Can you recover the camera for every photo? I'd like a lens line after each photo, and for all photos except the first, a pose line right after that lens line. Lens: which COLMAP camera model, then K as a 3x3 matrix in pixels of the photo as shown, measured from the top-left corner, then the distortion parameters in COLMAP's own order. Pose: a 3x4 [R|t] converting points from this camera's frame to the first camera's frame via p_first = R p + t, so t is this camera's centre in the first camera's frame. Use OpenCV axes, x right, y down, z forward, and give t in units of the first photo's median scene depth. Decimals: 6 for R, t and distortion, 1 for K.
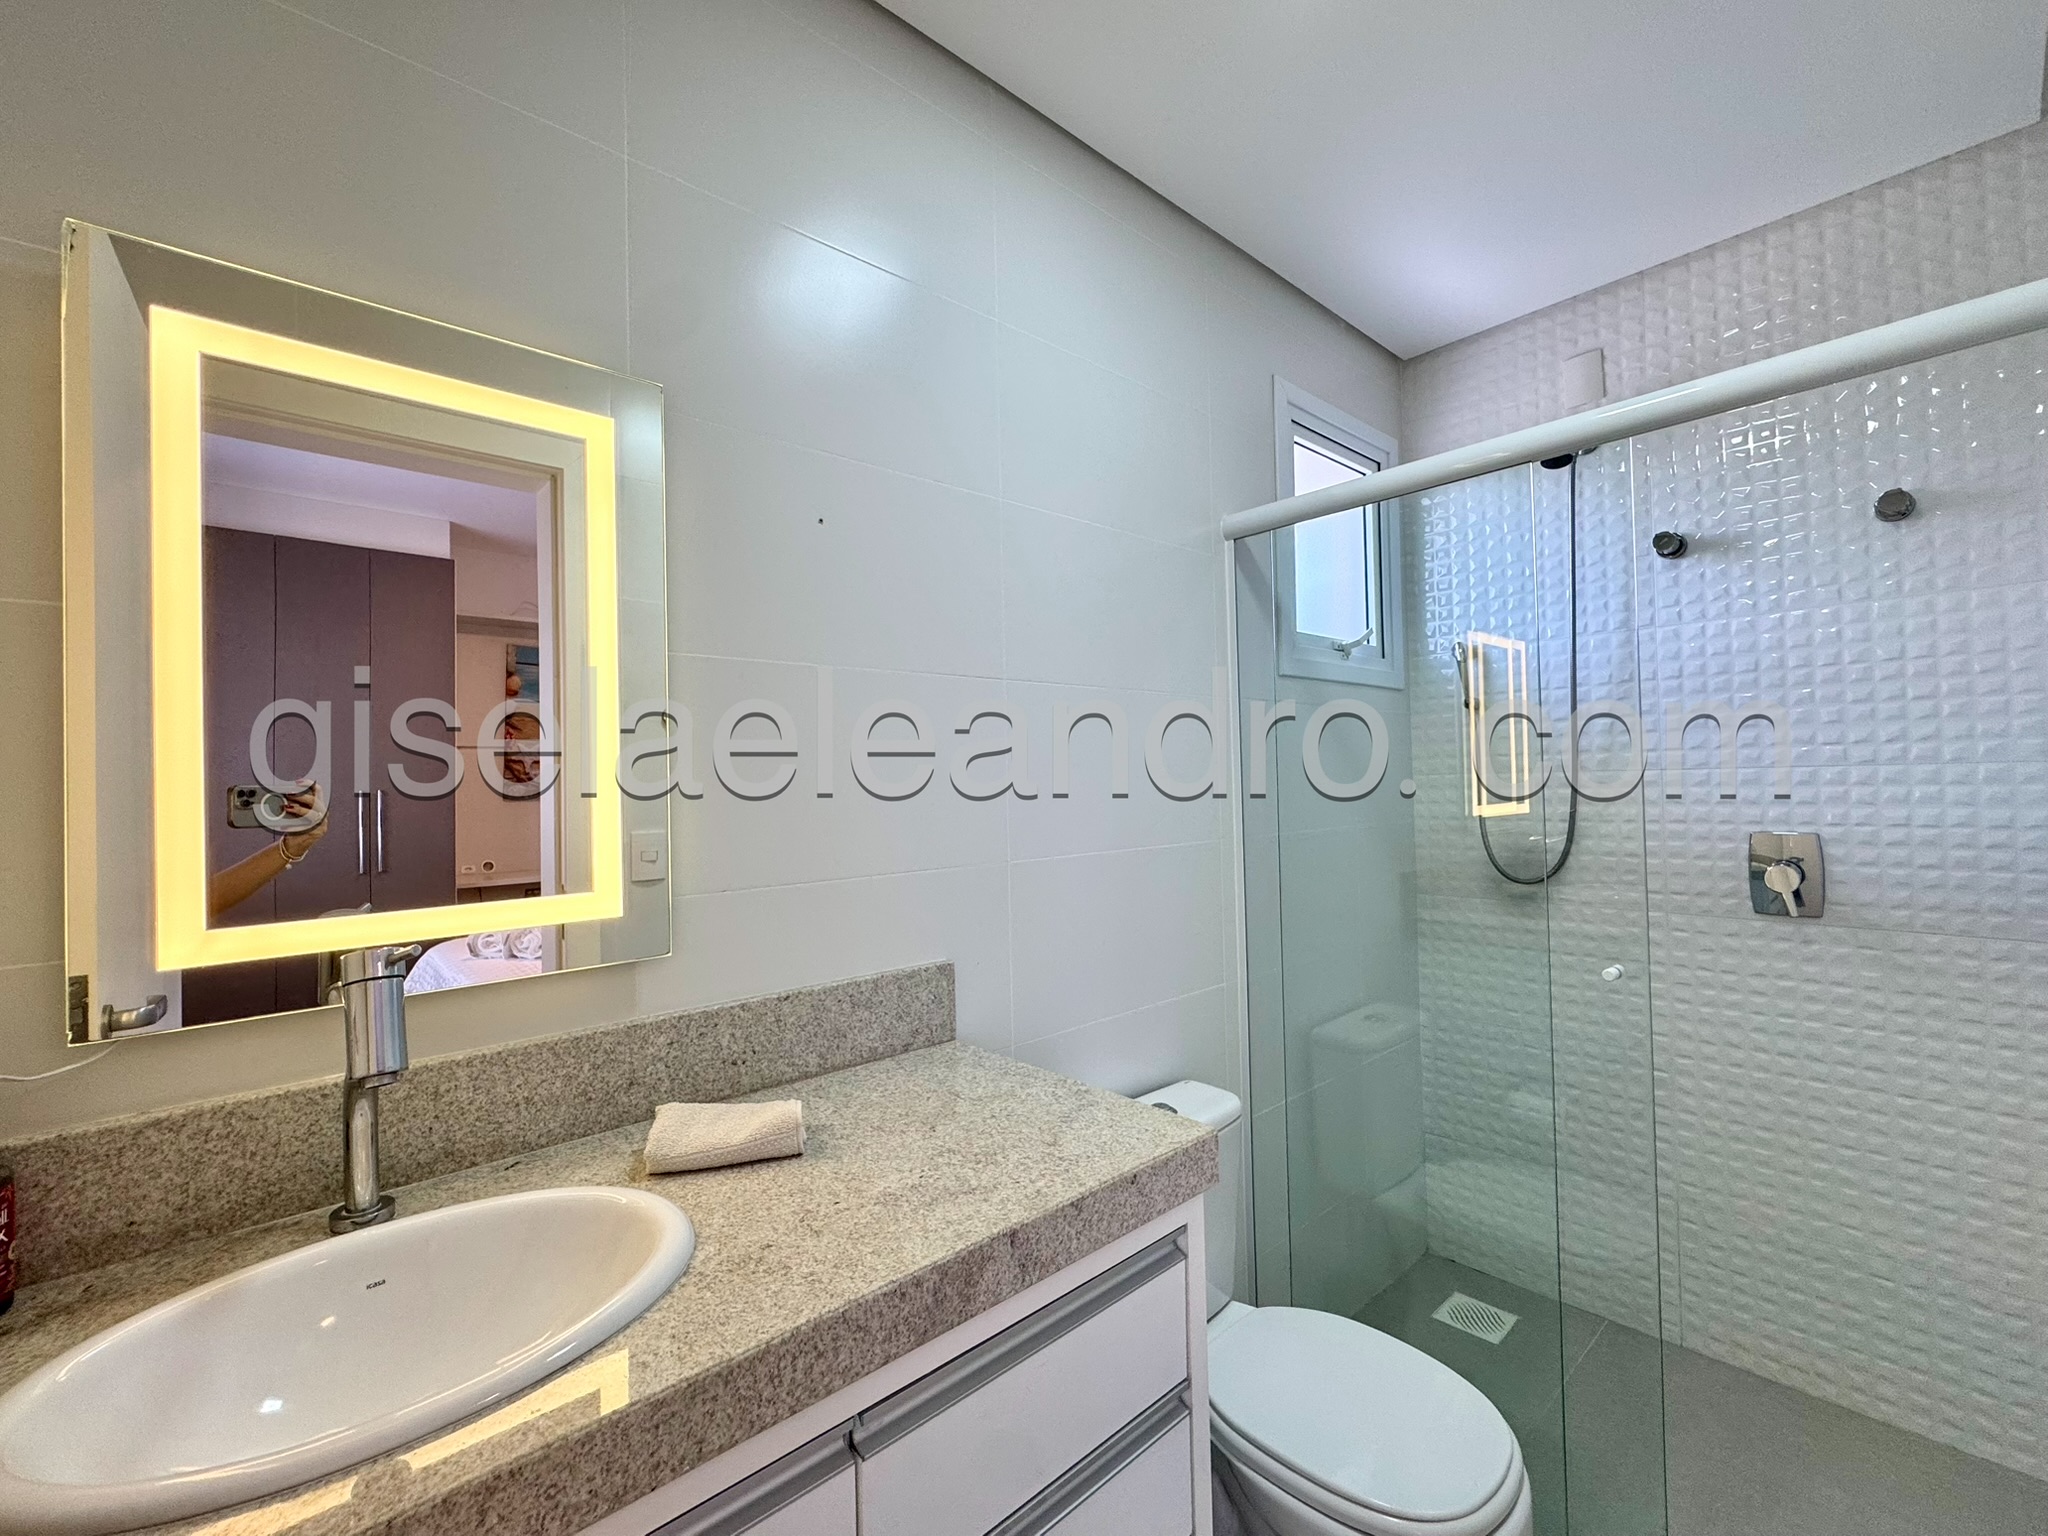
lens RADIAL K [[865.0, 0, 1021.4], [0, 865.0, 764.6], [0, 0, 1]] dist [-0.002317, -0.000237]
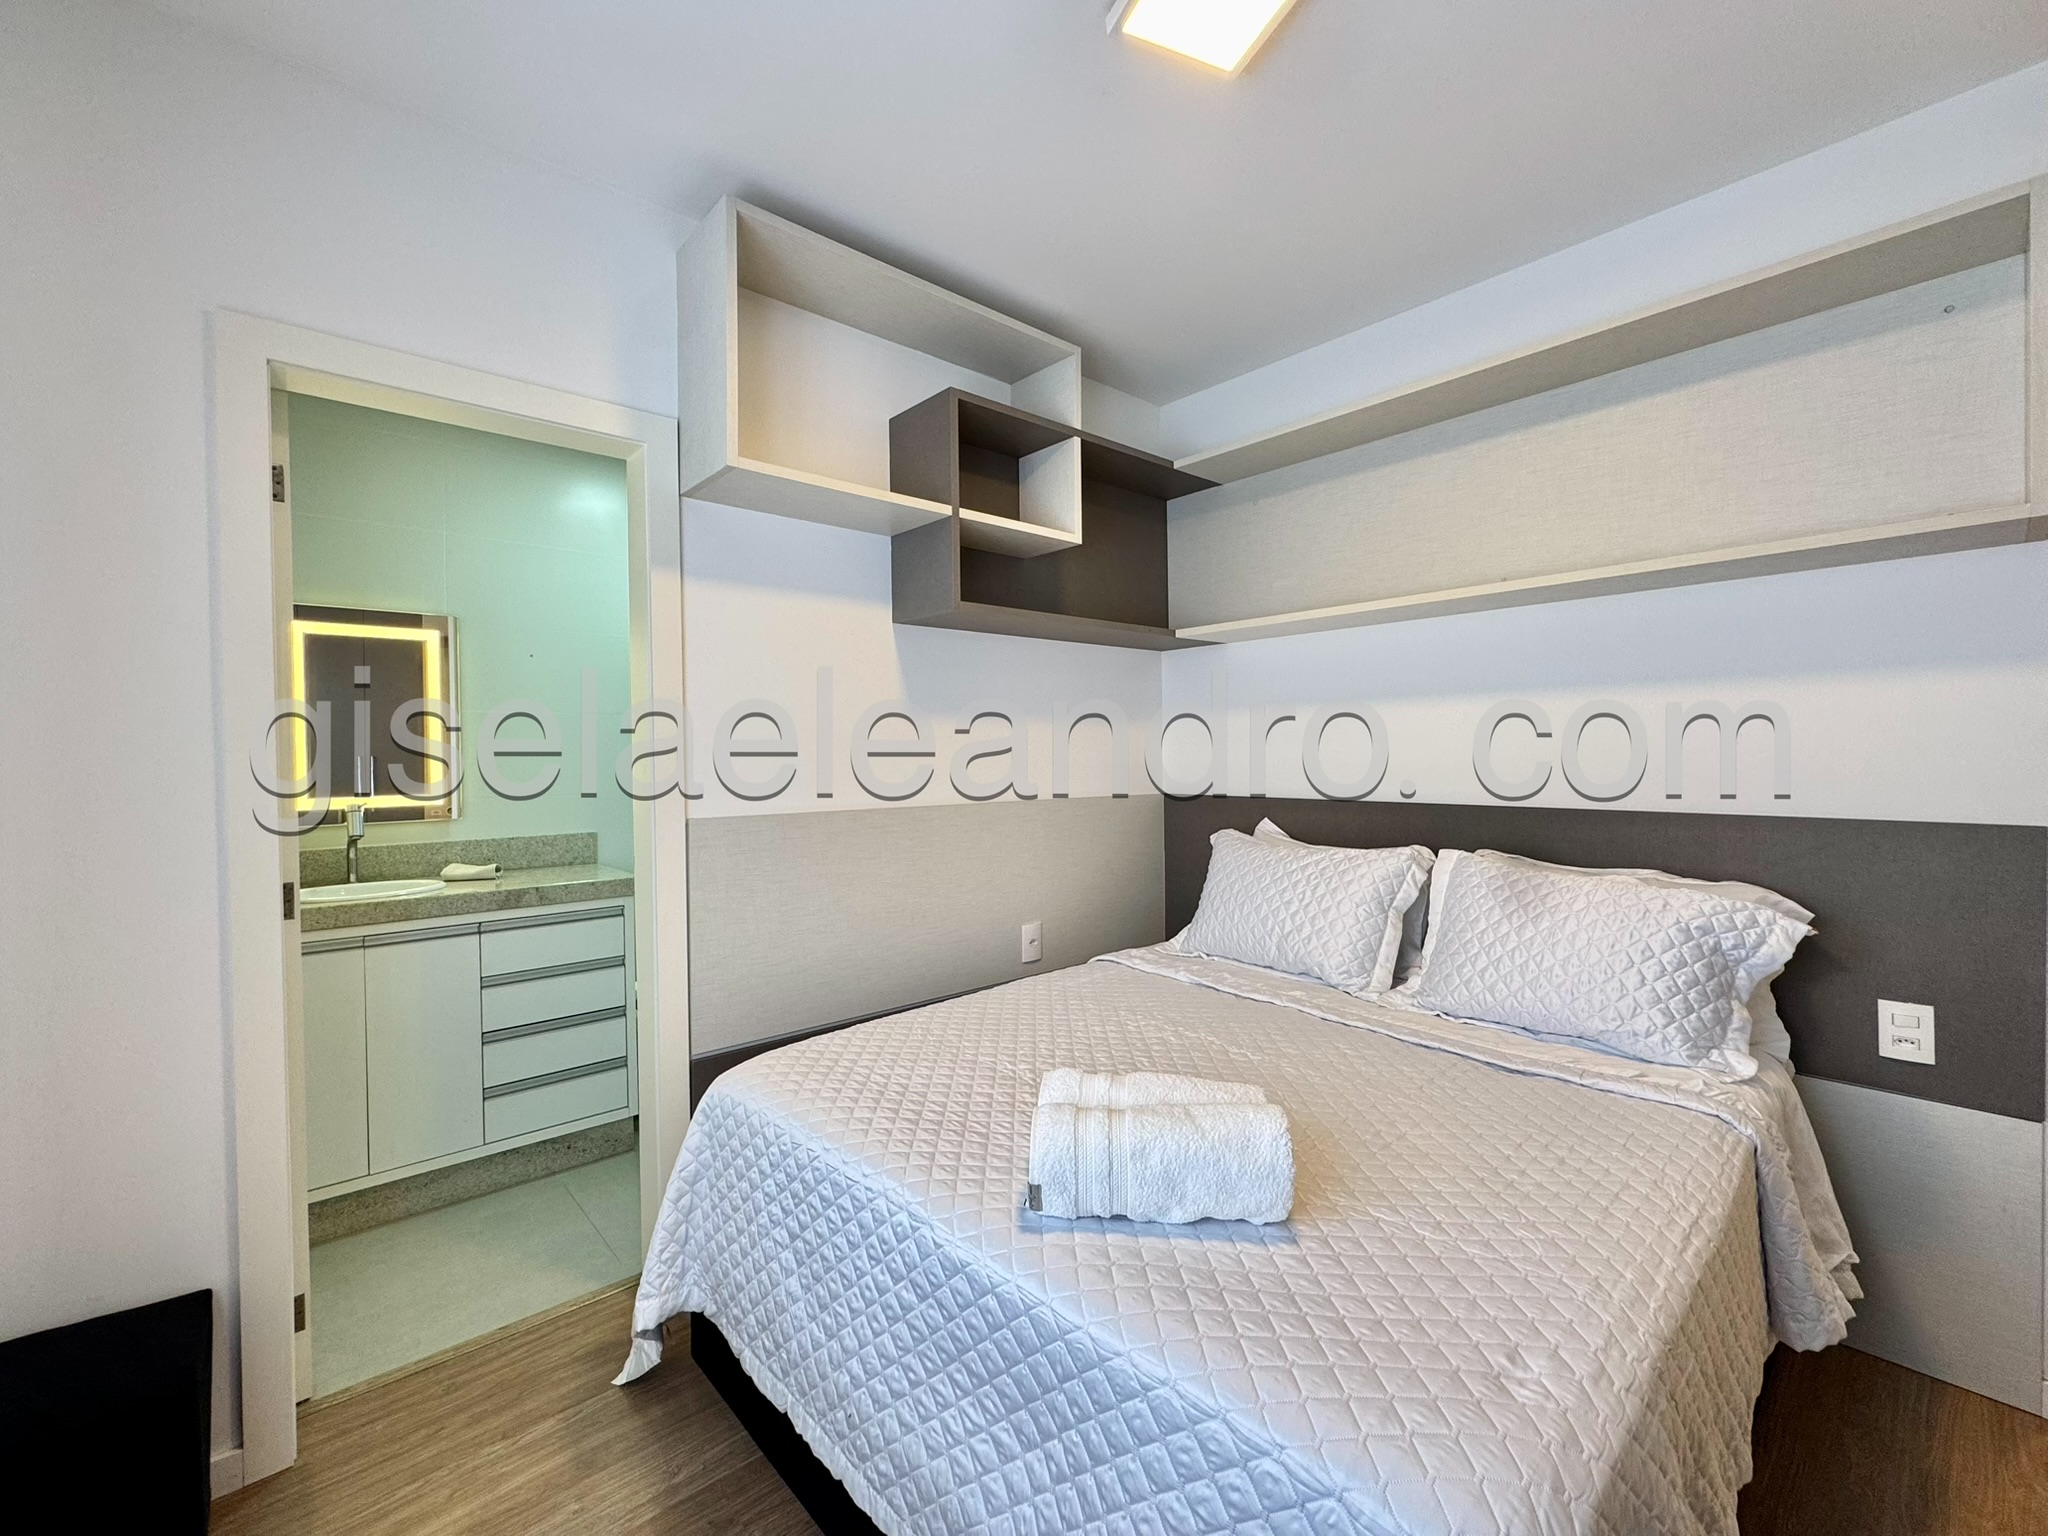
lens RADIAL K [[865.0, 0, 1021.4], [0, 865.0, 764.6], [0, 0, 1]] dist [-0.002317, -0.000237]
pose [[0.999796, 0.017331, -0.010375, 1.595070], [-0.017050, 0.999502, 0.026566, -0.064249], [0.010830, -0.026384, 0.999593, -1.978240]]
